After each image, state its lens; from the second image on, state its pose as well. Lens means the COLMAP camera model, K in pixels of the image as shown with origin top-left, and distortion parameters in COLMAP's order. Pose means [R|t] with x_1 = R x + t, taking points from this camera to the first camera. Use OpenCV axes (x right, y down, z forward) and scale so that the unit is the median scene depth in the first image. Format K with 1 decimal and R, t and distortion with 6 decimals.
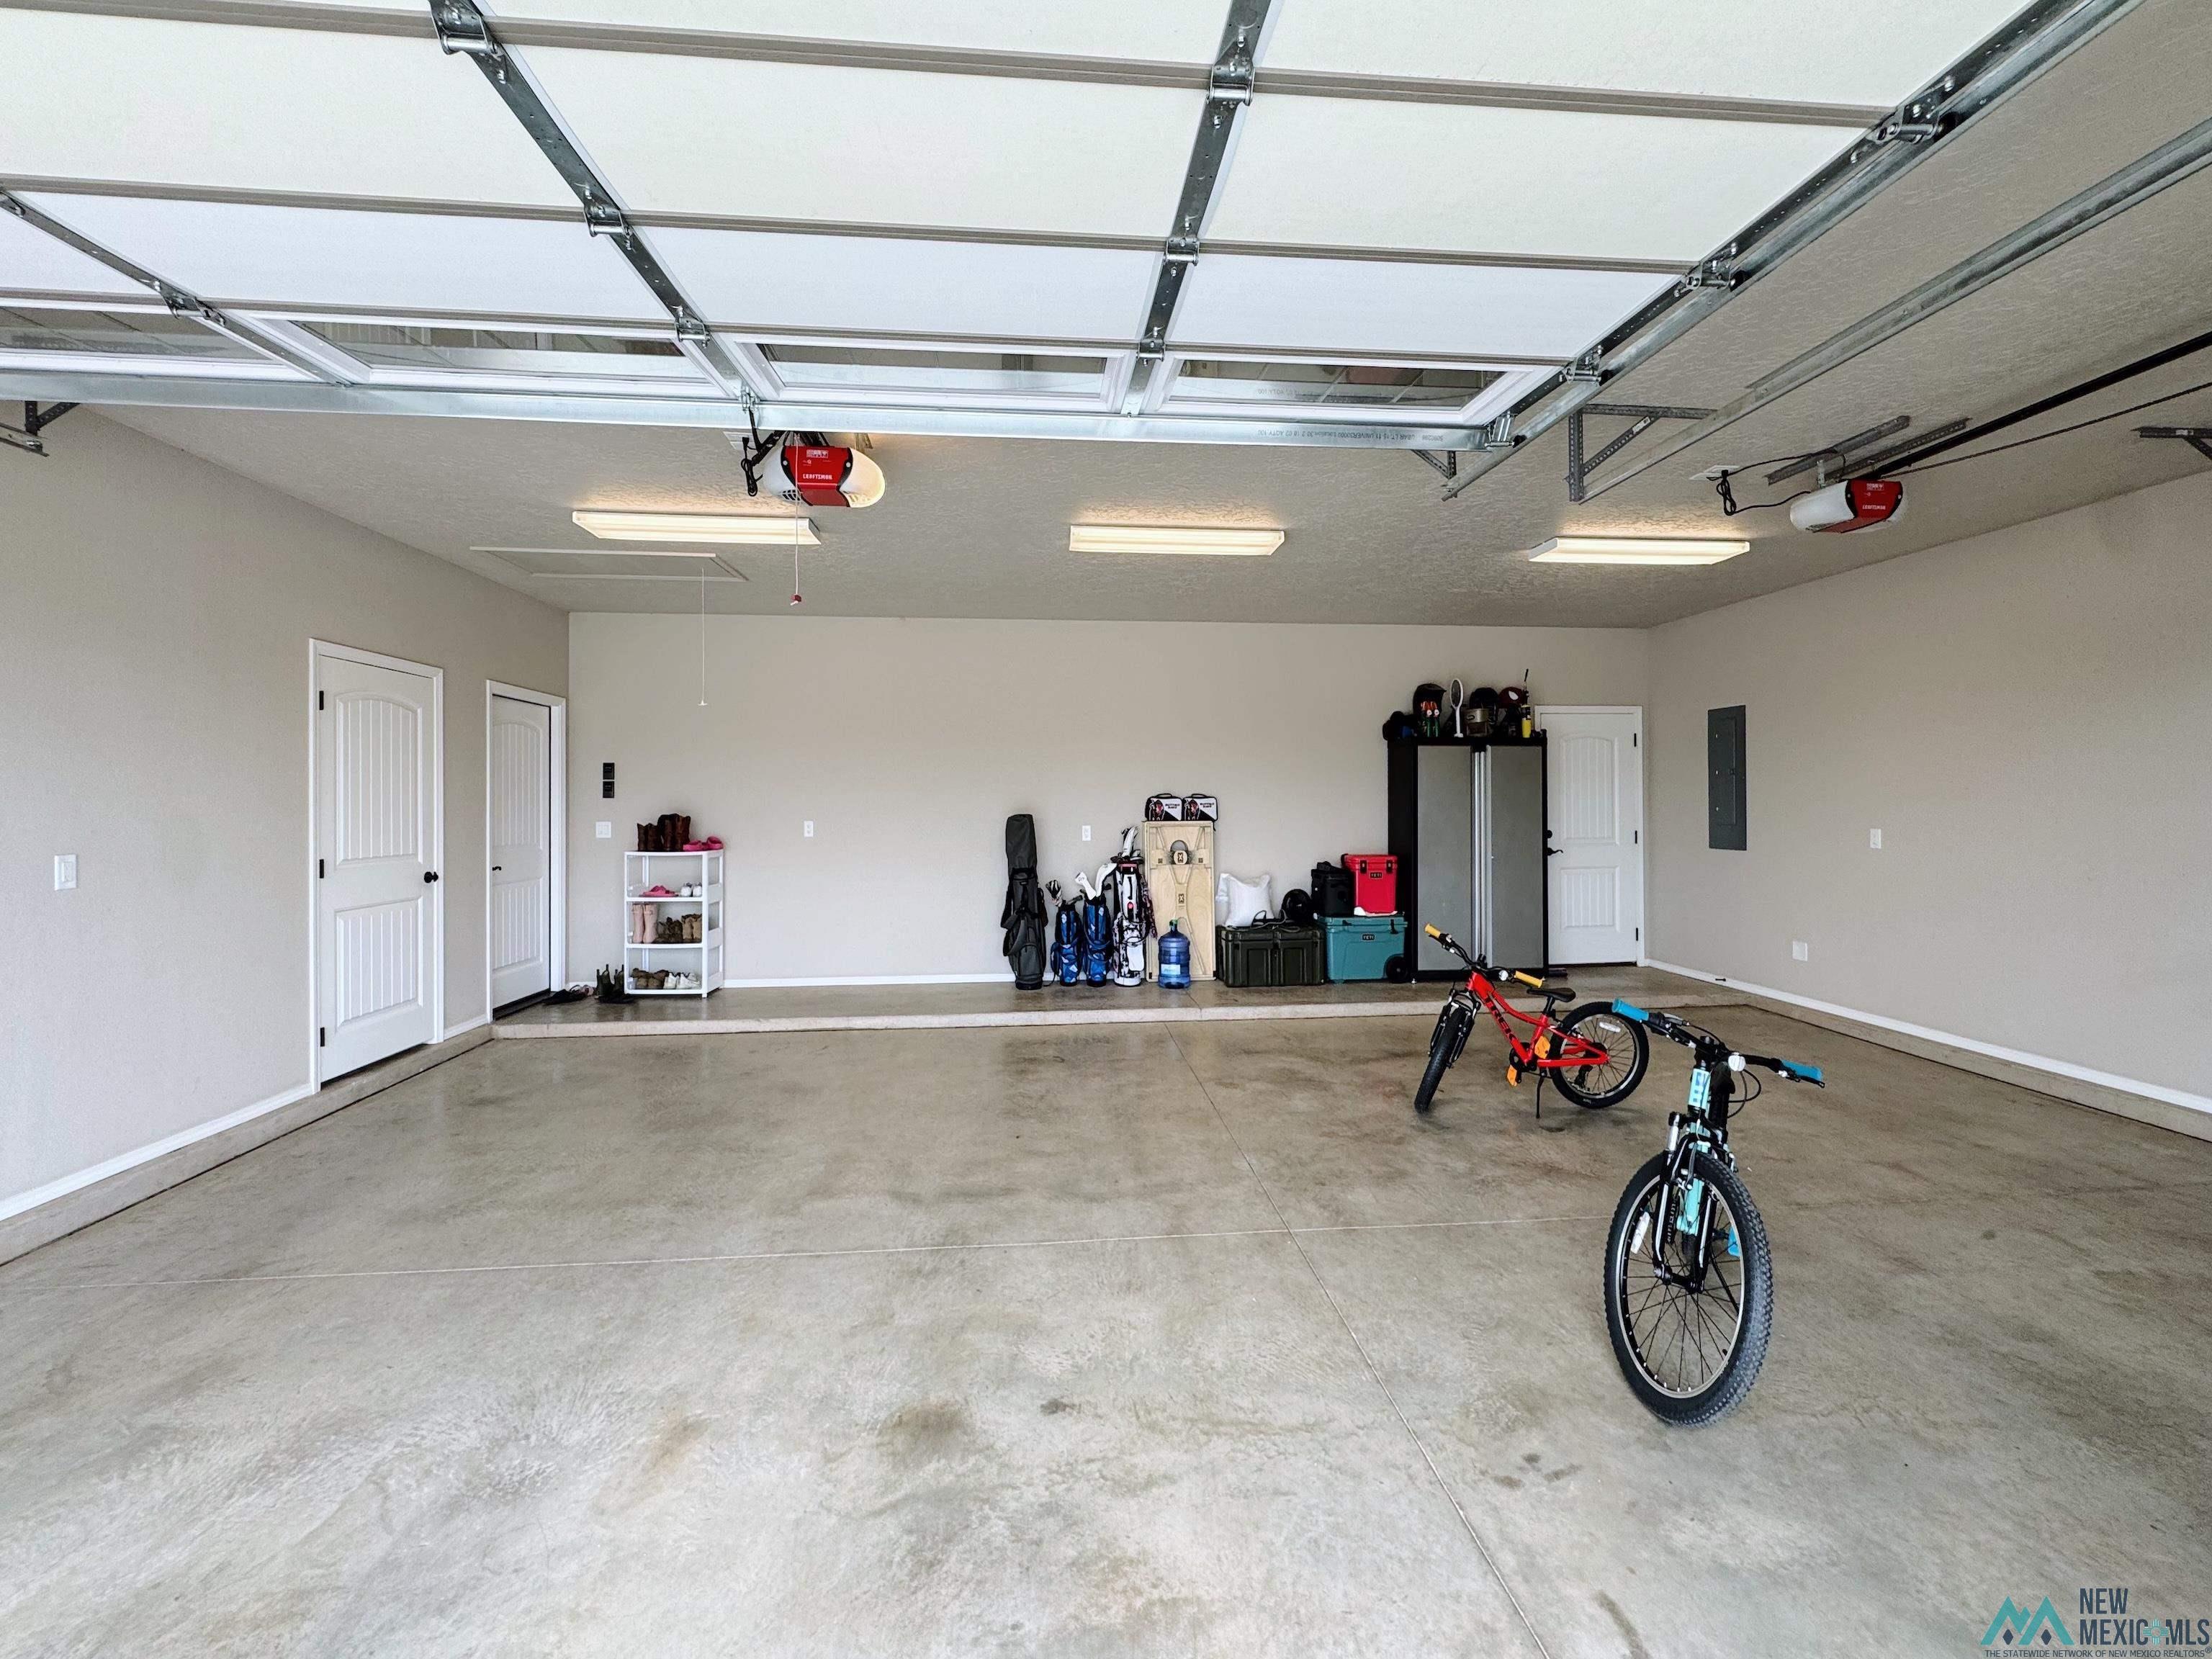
lens RADIAL K [[896.1, 0, 1110.5], [0, 896.1, 789.3], [0, 0, 1]] dist [-0.000333, 0.000010]
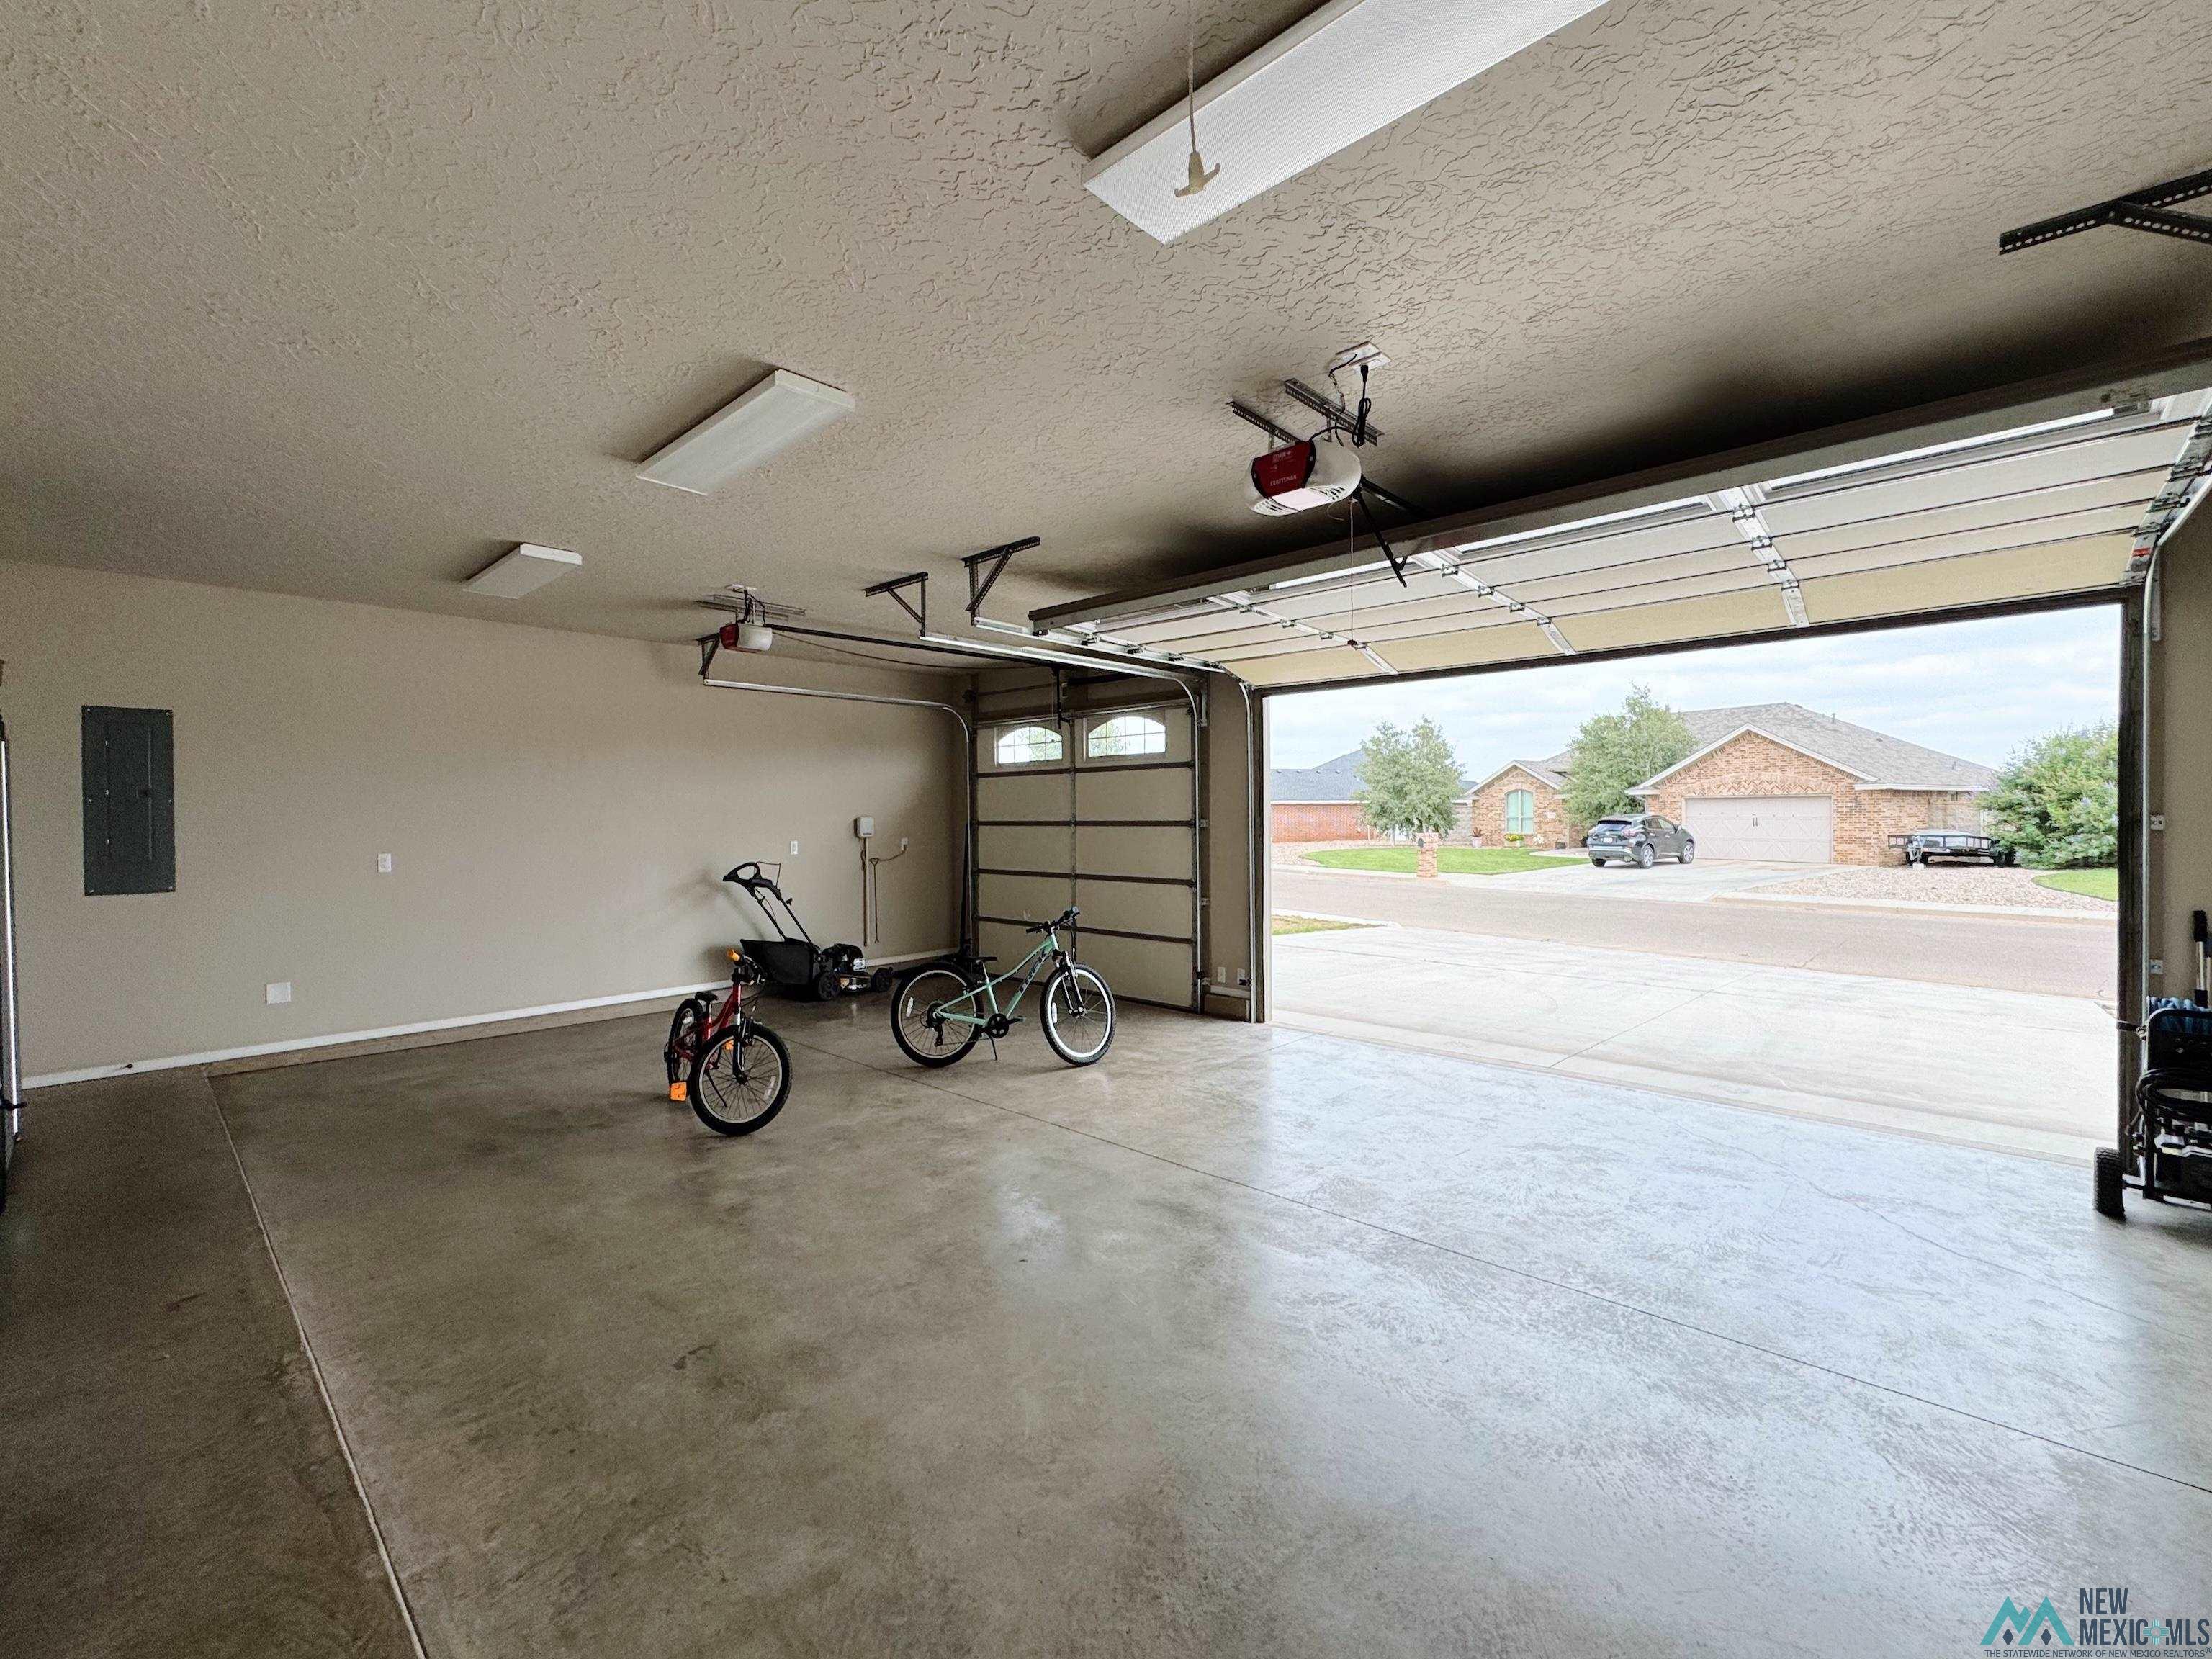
lens RADIAL K [[913.0, 0, 1106.0], [0, 913.0, 829.5], [0, 0, 1]] dist [-0.001553, -0.000111]
pose [[-0.674219, -0.003893, 0.738521, -0.795492], [-0.000741, 0.999989, 0.004595, 0.014342], [-0.738531, 0.002550, -0.674215, 1.624621]]
